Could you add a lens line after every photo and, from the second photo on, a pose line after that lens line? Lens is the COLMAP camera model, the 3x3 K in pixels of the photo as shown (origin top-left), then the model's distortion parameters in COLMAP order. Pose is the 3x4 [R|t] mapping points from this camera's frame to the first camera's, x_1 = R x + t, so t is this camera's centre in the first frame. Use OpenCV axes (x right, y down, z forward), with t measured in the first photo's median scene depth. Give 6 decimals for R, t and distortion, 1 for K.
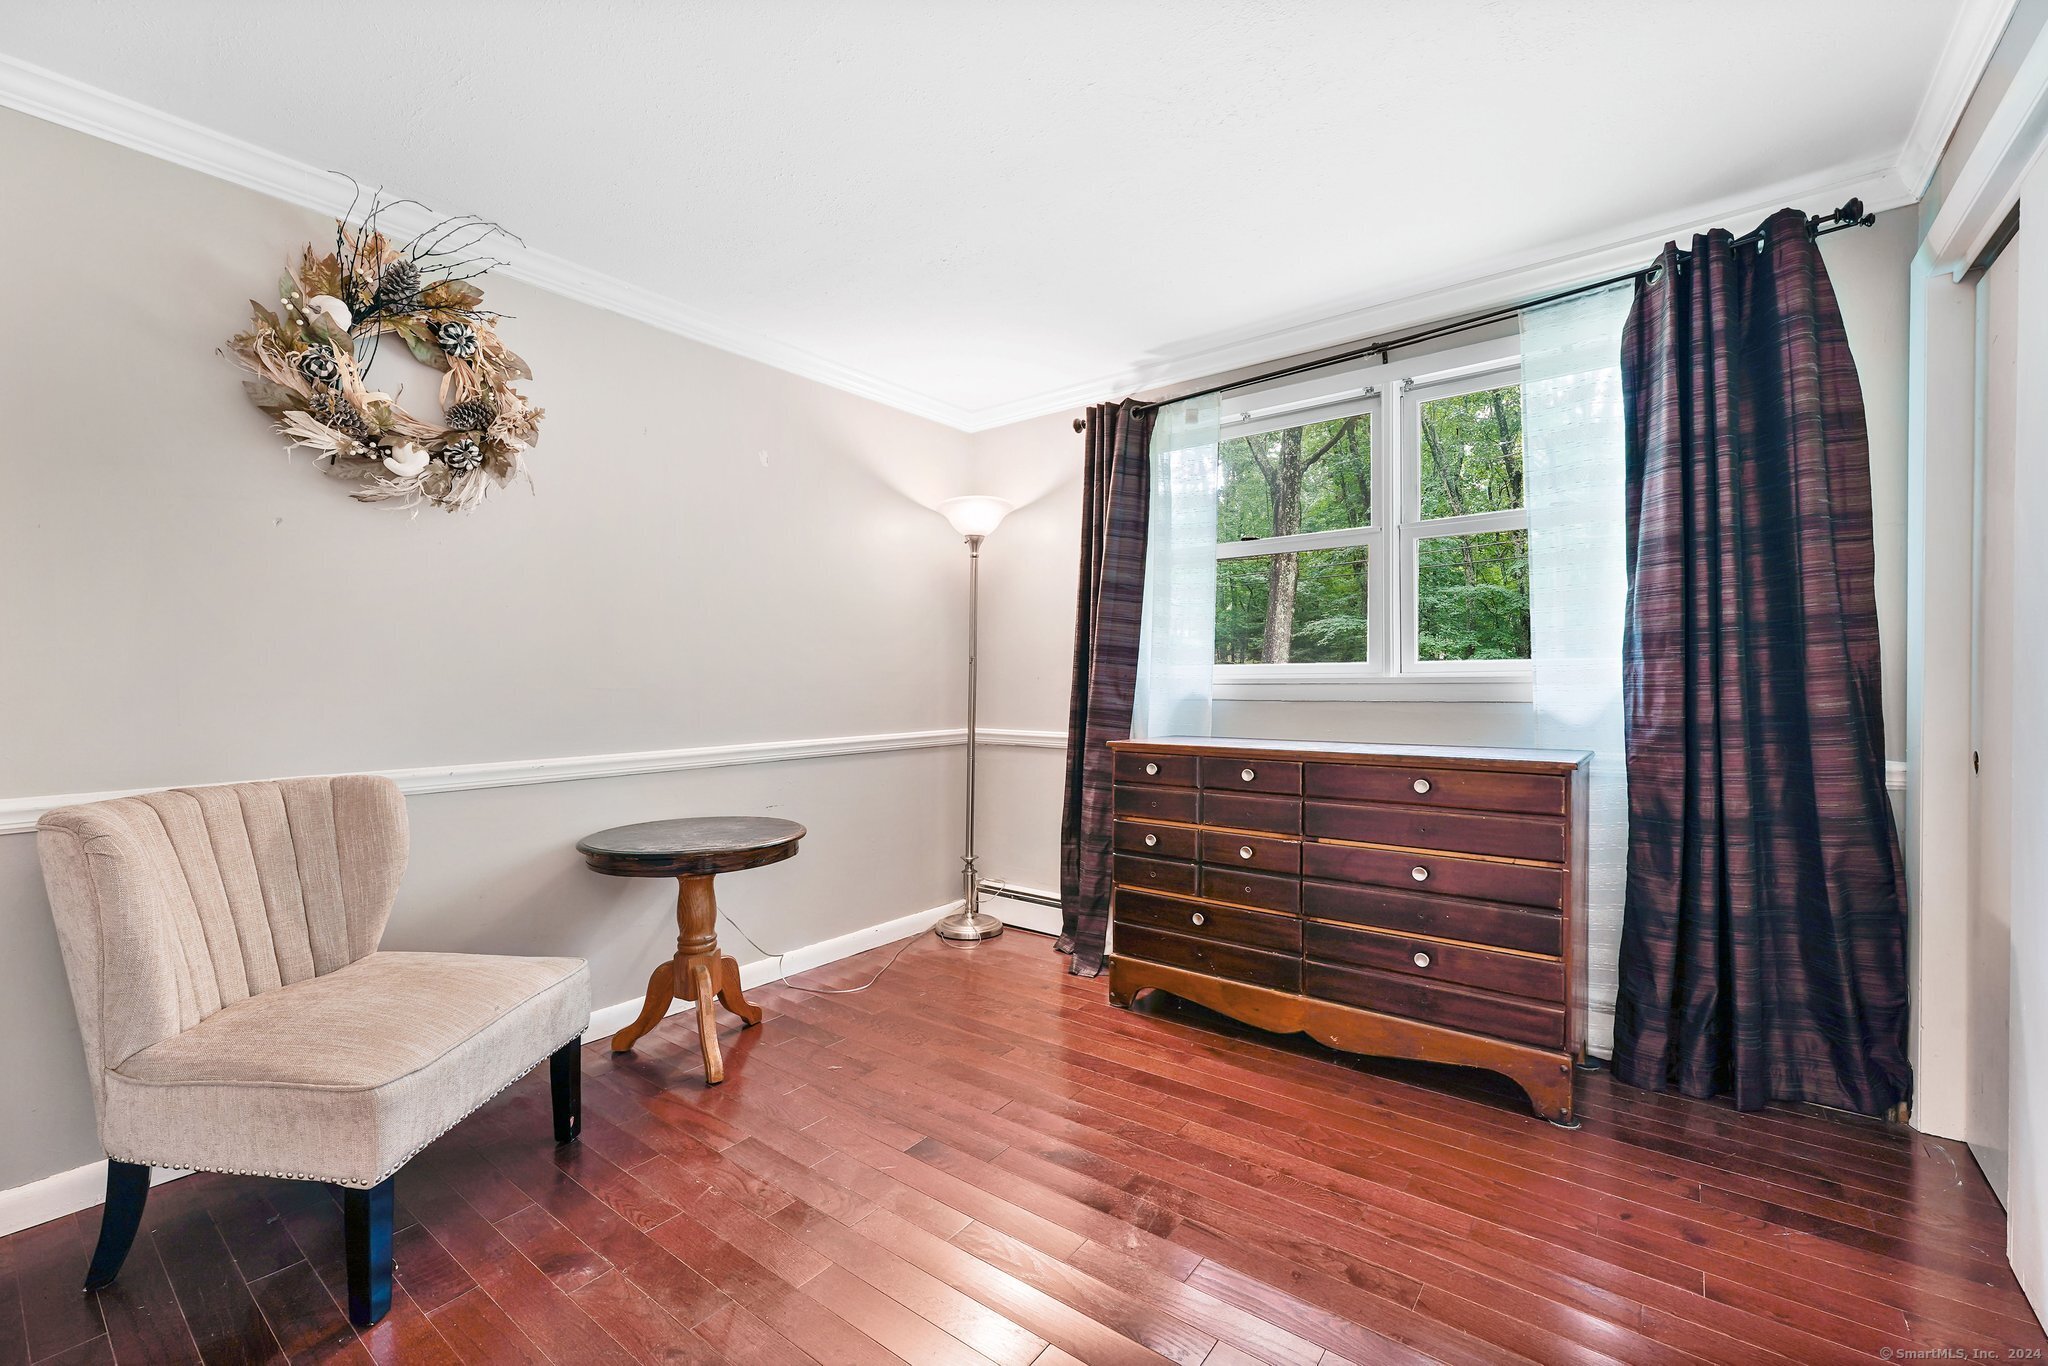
lens RADIAL K [[831.0, 0, 1025.7], [0, 831.0, 686.2], [0, 0, 1]] dist [-0.002147, 0.000327]
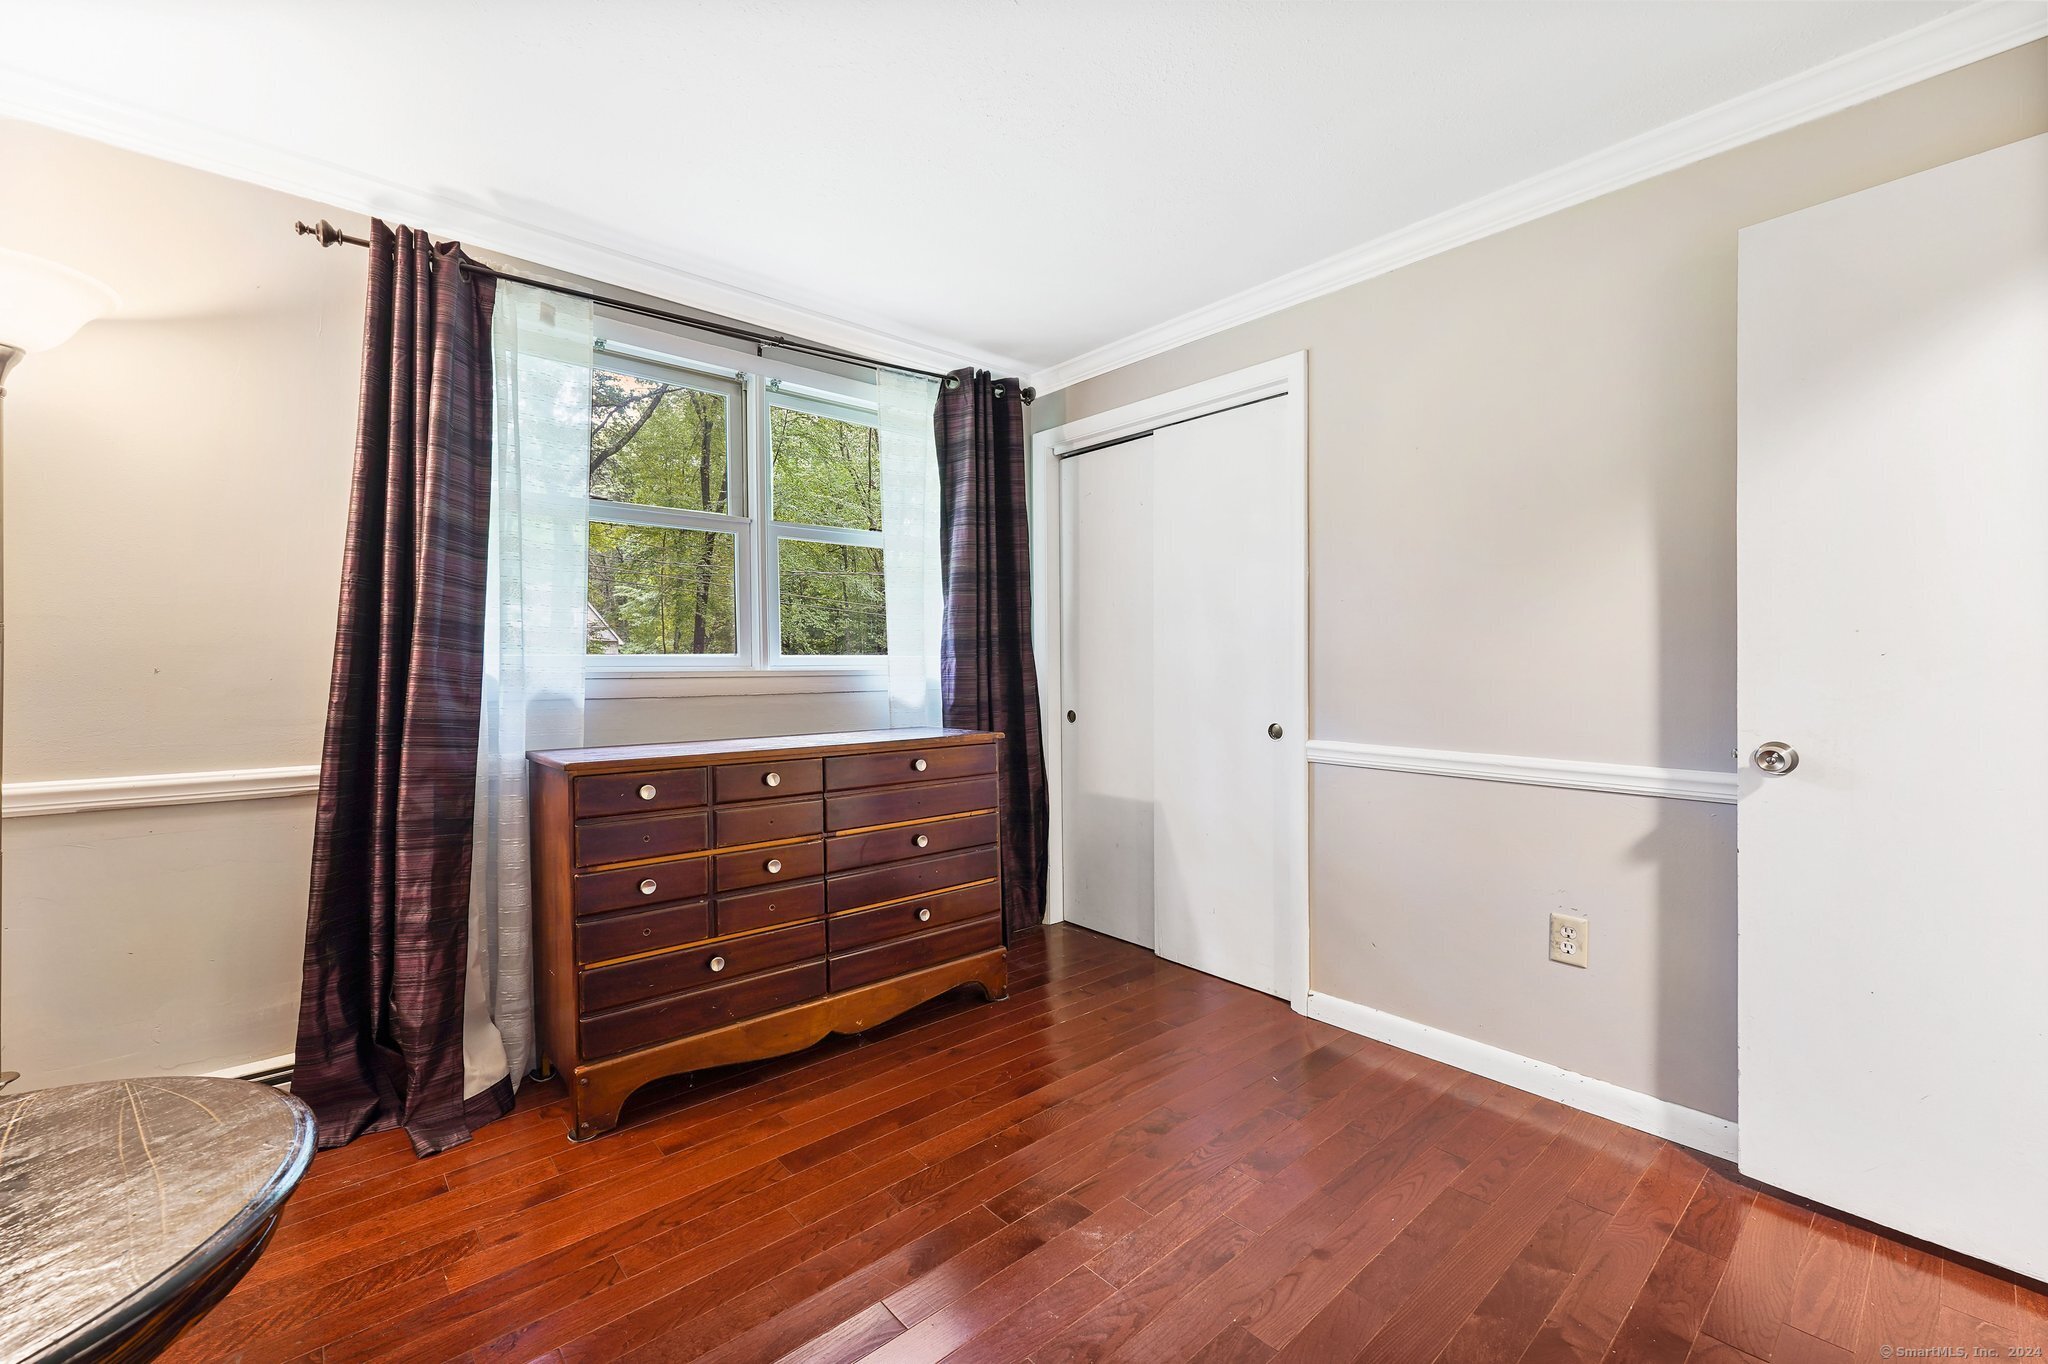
lens RADIAL K [[831.0, 0, 1017.3], [0, 831.0, 683.8], [0, 0, 1]] dist [-0.002147, 0.000327]
pose [[0.207041, -0.014423, 0.978226, -0.519715], [0.007376, 0.999886, 0.013181, -0.005855], [-0.978304, 0.004486, 0.207124, 0.526133]]
